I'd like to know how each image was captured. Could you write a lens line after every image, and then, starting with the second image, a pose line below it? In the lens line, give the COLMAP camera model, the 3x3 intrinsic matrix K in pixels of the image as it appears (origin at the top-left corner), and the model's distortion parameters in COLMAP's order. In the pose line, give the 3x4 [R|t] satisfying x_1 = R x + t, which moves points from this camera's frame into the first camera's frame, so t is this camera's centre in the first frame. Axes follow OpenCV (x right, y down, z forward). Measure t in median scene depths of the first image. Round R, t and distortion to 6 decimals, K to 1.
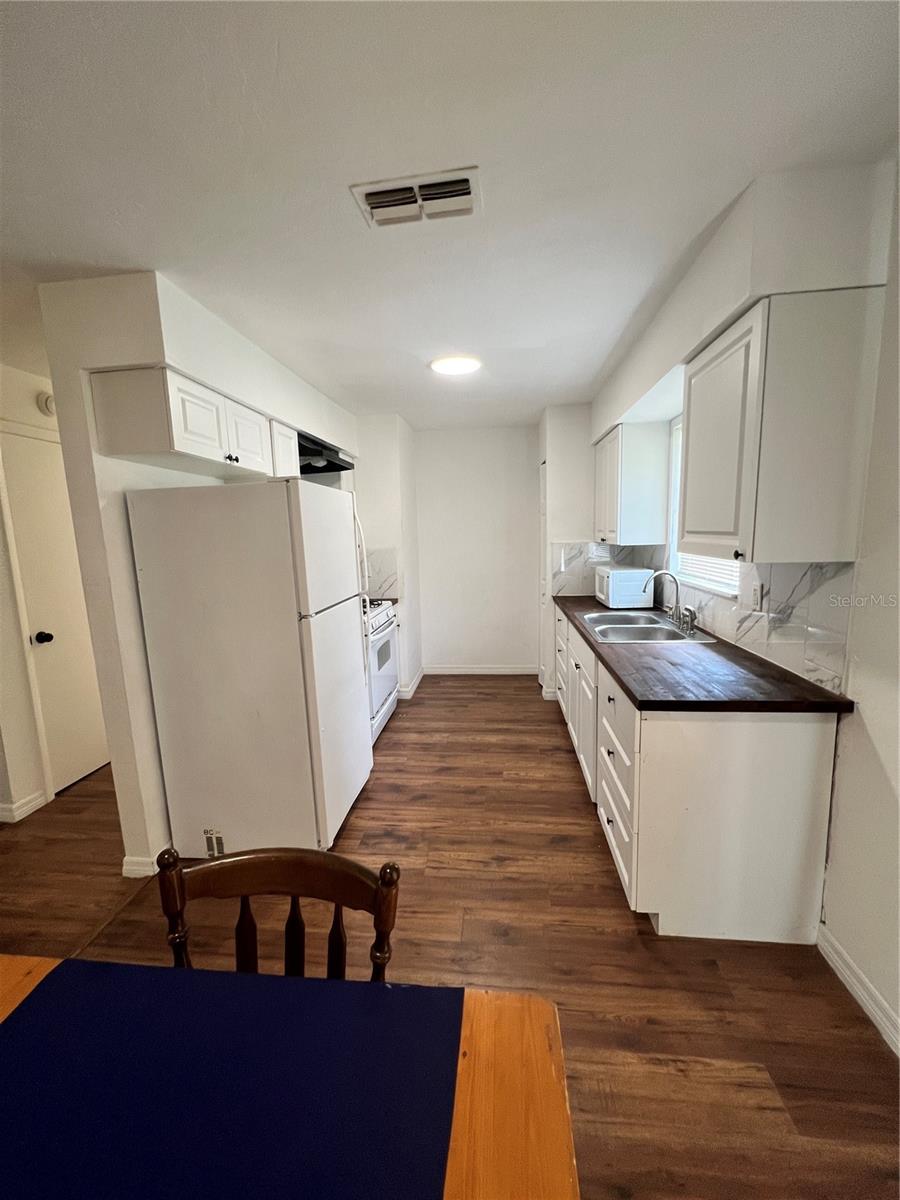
lens RADIAL K [[480.4, 0, 450.0], [0, 480.4, 608.6], [0, 0, 1]] dist [0.000214, 0.000033]
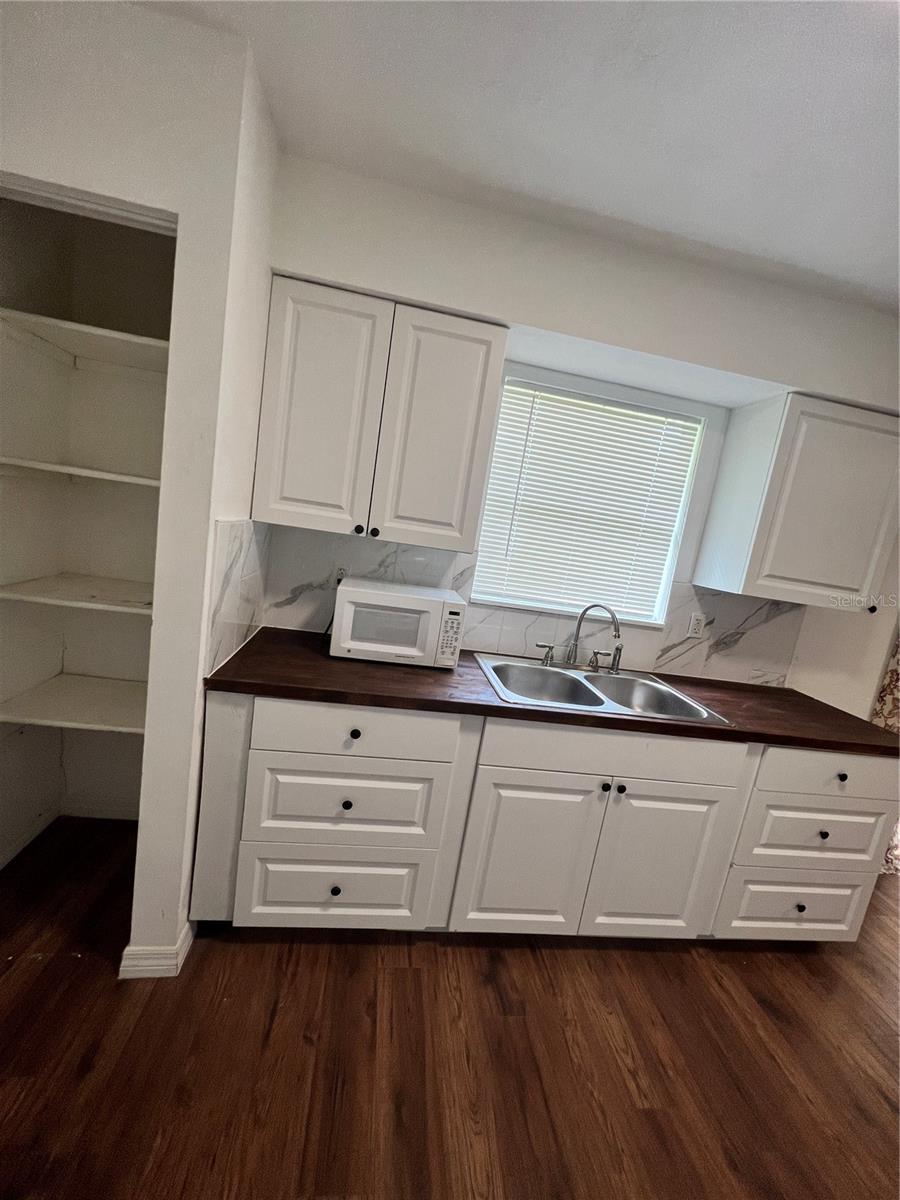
lens RADIAL K [[480.4, 0, 450.0], [0, 480.4, 608.6], [0, 0, 1]] dist [0.000214, 0.000033]
pose [[-0.236512, -0.167698, 0.957047, -0.169815], [0.004893, 0.984775, 0.173766, -0.161823], [-0.971616, 0.045780, -0.232091, 1.140891]]
